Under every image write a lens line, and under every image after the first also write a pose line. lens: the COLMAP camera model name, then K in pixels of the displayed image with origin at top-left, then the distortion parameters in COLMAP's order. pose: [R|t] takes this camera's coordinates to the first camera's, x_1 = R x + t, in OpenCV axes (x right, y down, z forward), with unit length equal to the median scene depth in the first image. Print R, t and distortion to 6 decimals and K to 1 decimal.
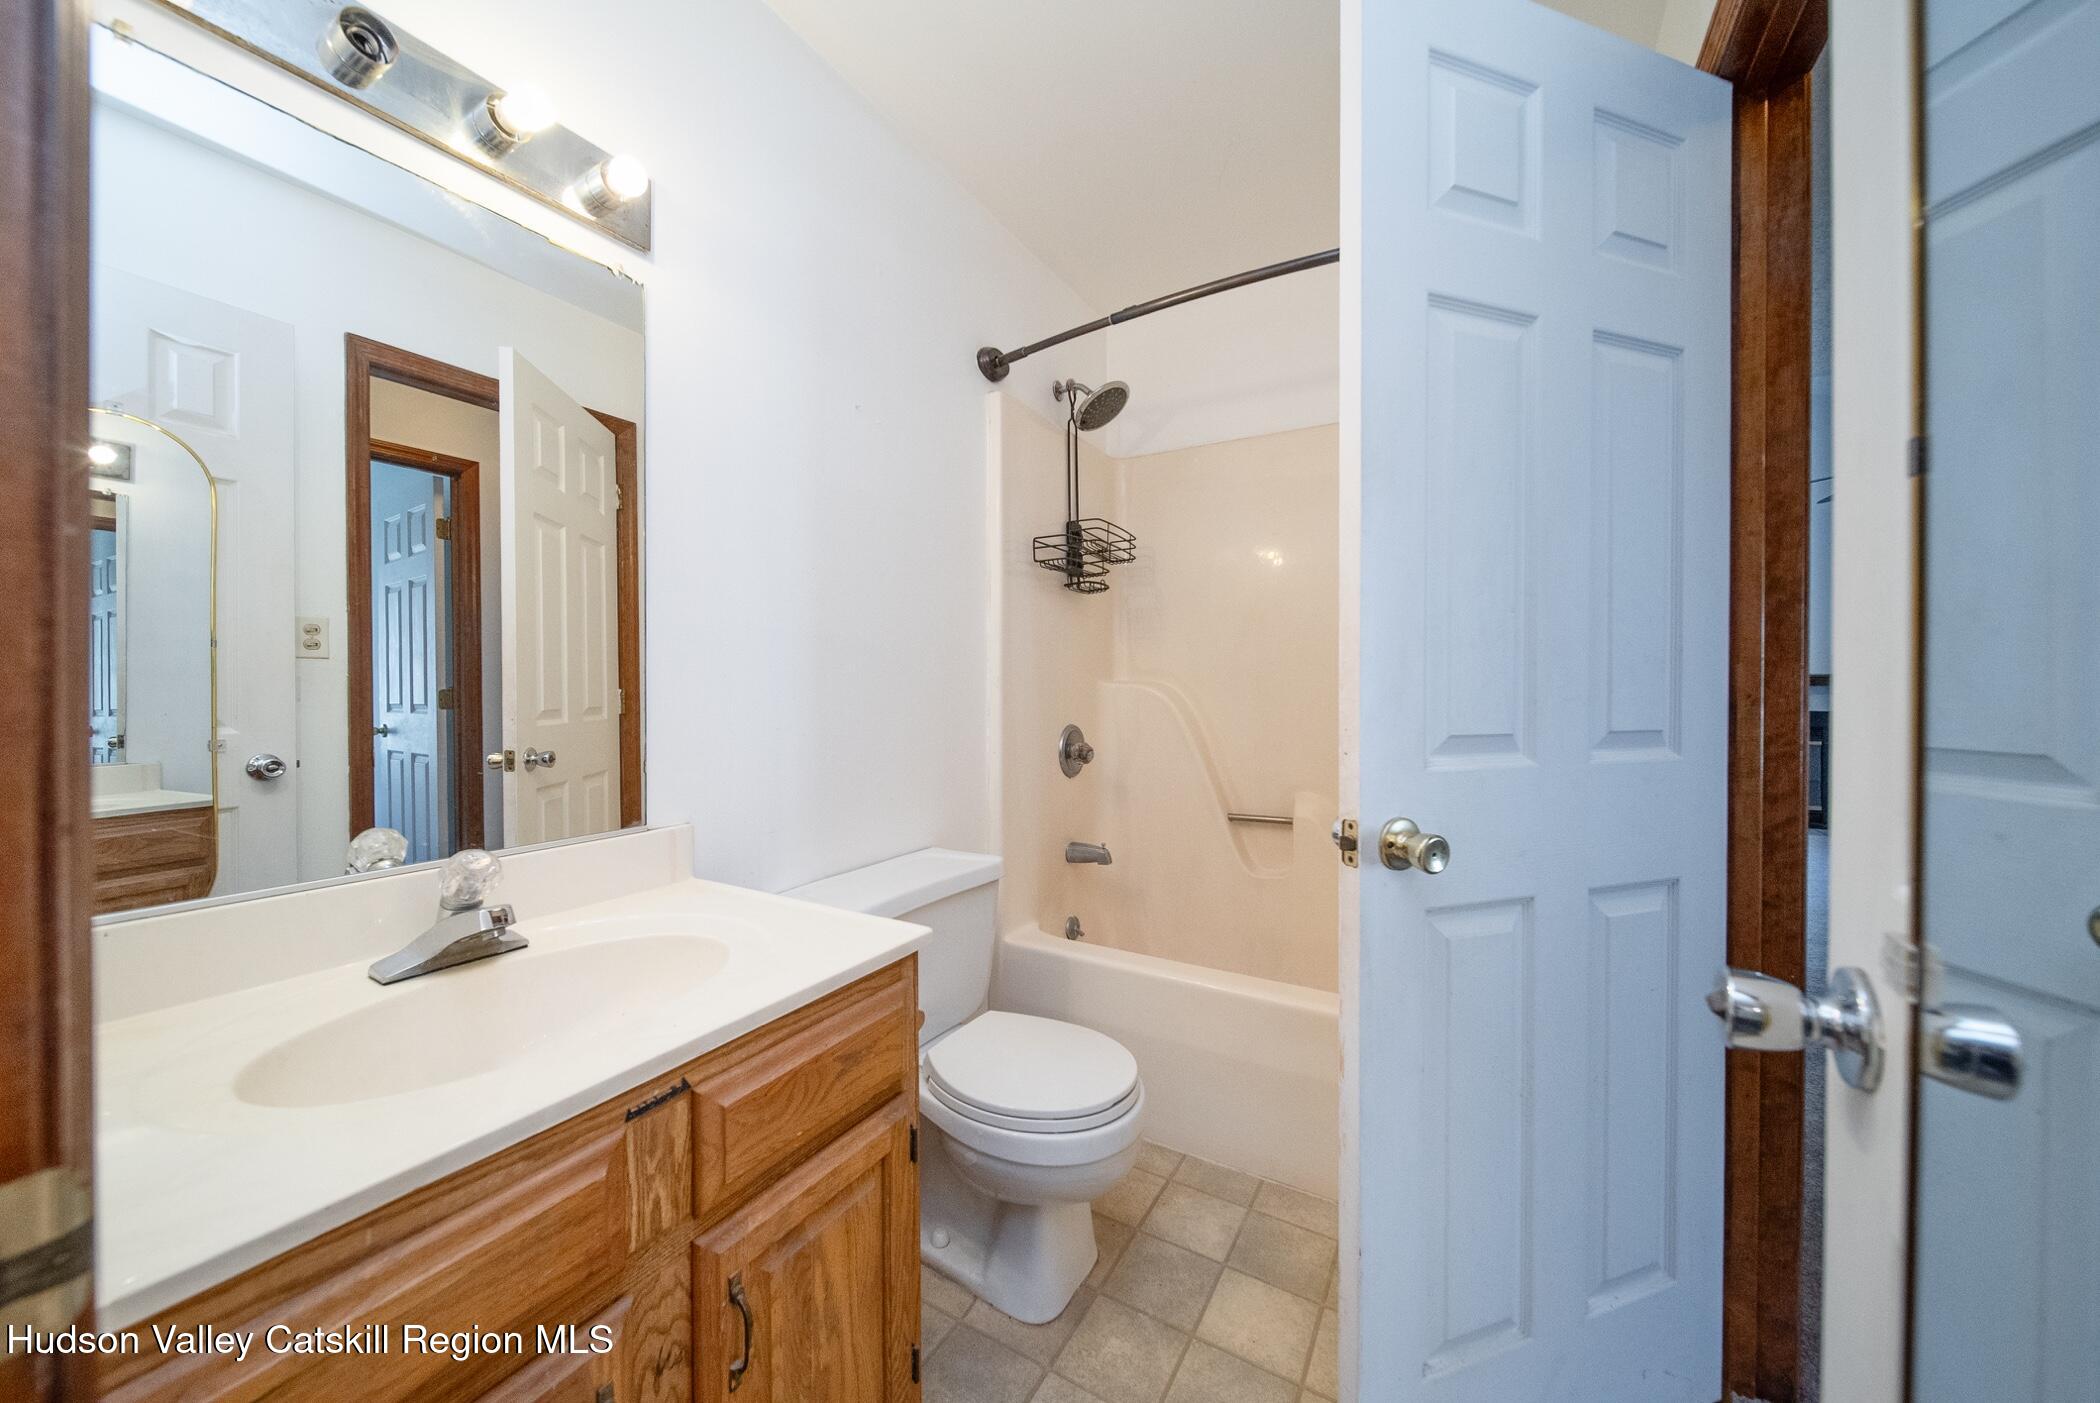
lens RADIAL K [[737.2, 0, 1045.8], [0, 737.2, 681.5], [0, 0, 1]] dist [-0.001990, -0.000576]
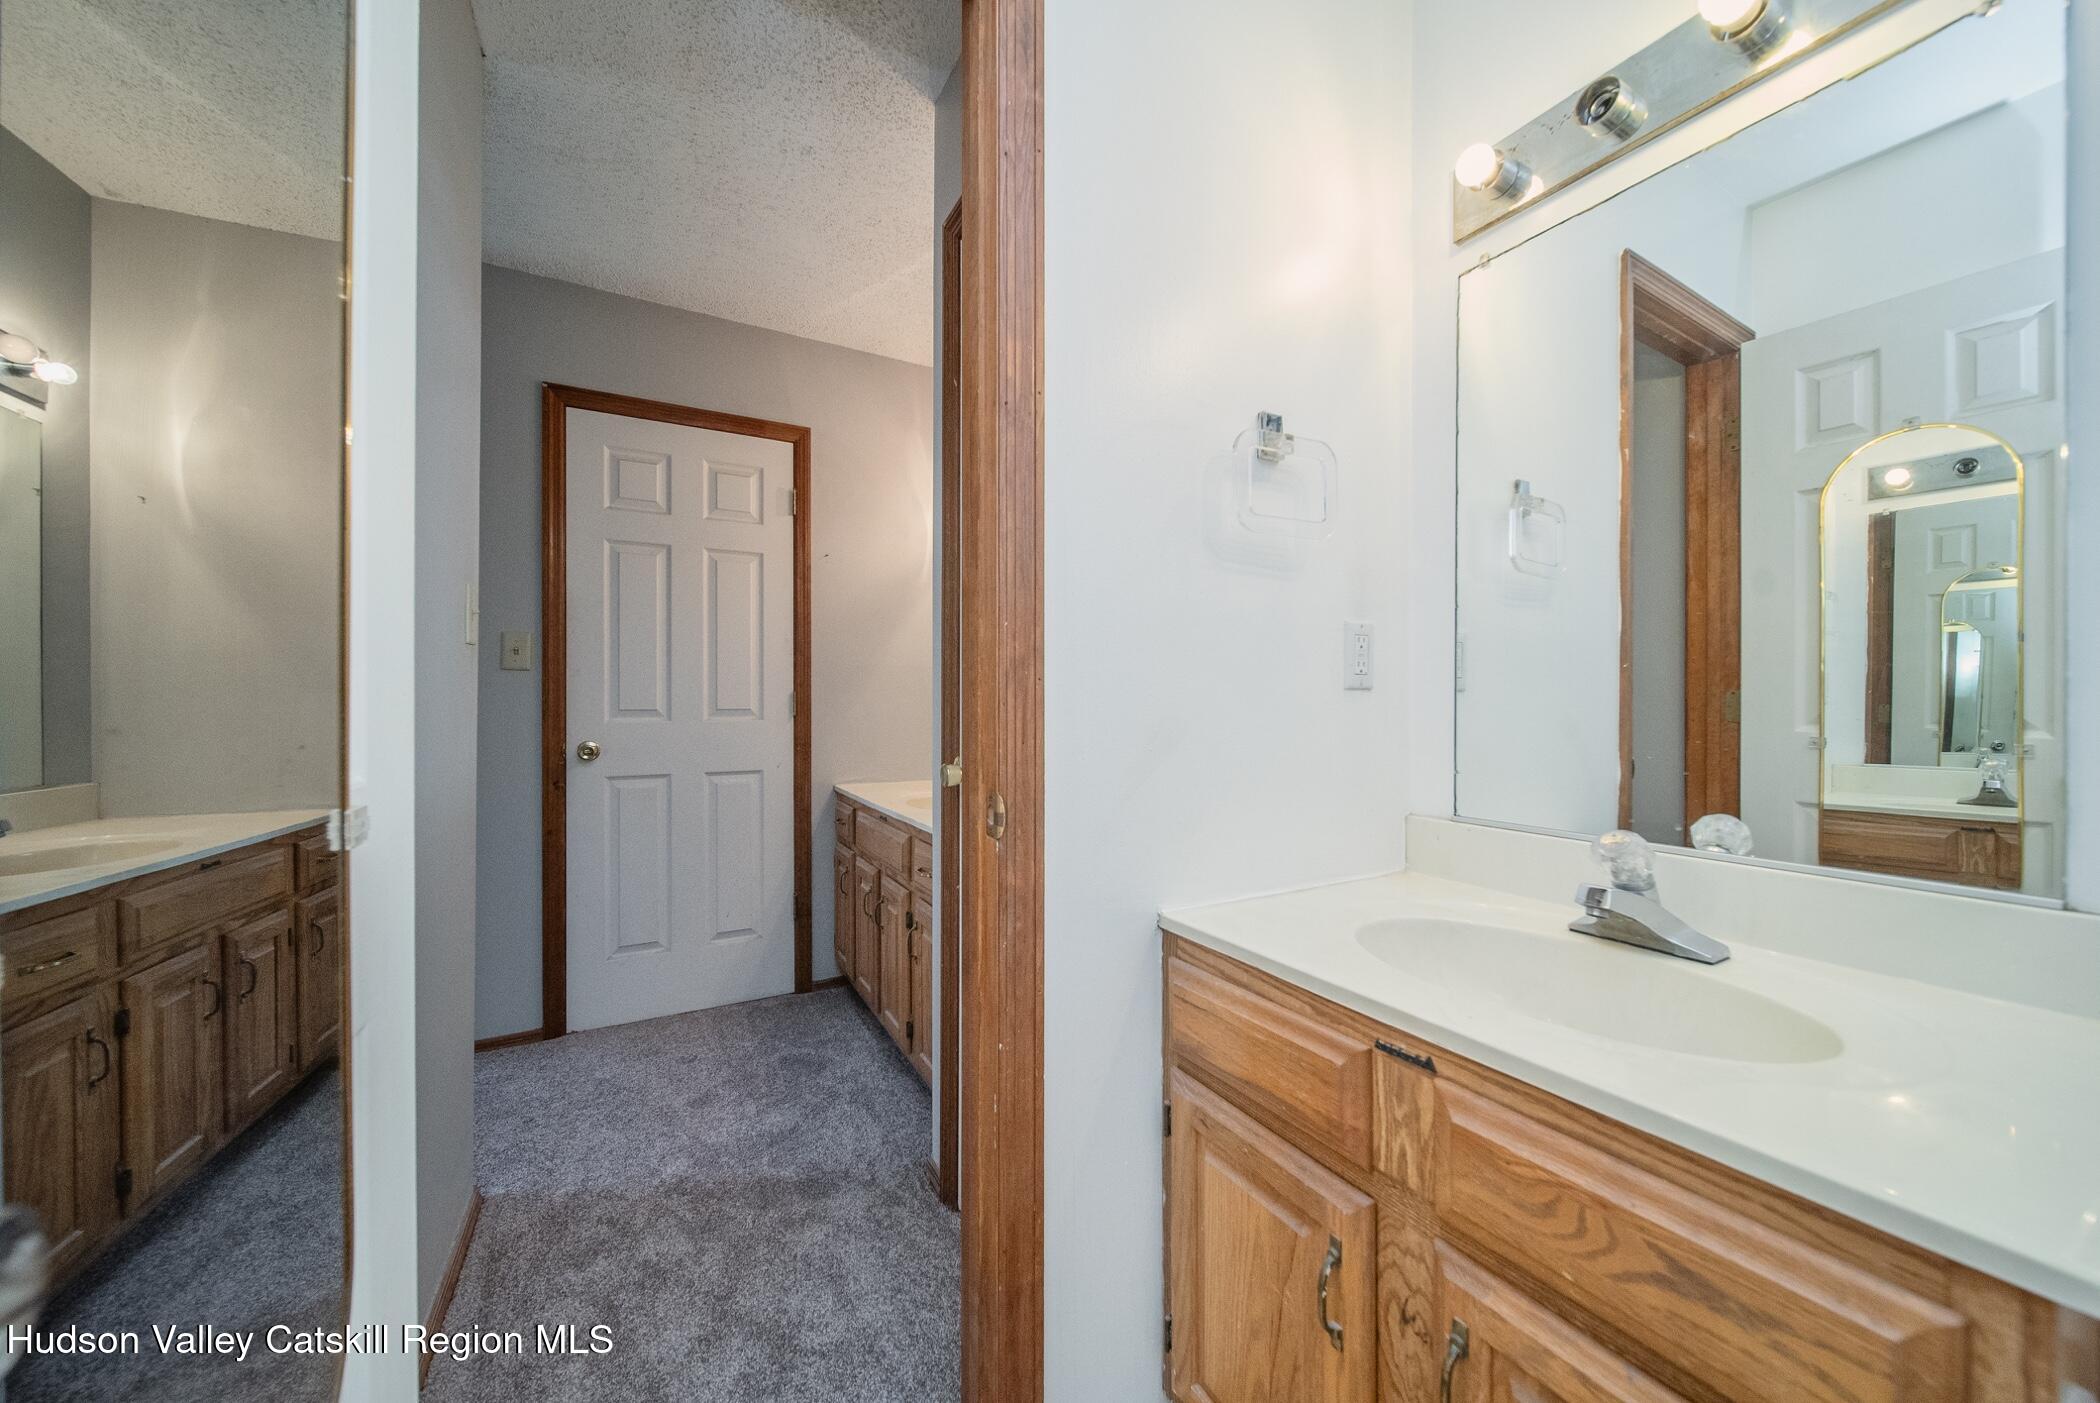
lens RADIAL K [[737.2, 0, 1048.9], [0, 737.2, 698.4], [0, 0, 1]] dist [-0.001990, -0.000576]
pose [[-0.500216, -0.005399, -0.865884, 0.550104], [0.002283, 0.999969, -0.007553, 0.064489], [0.865898, -0.005755, -0.500188, 0.958460]]
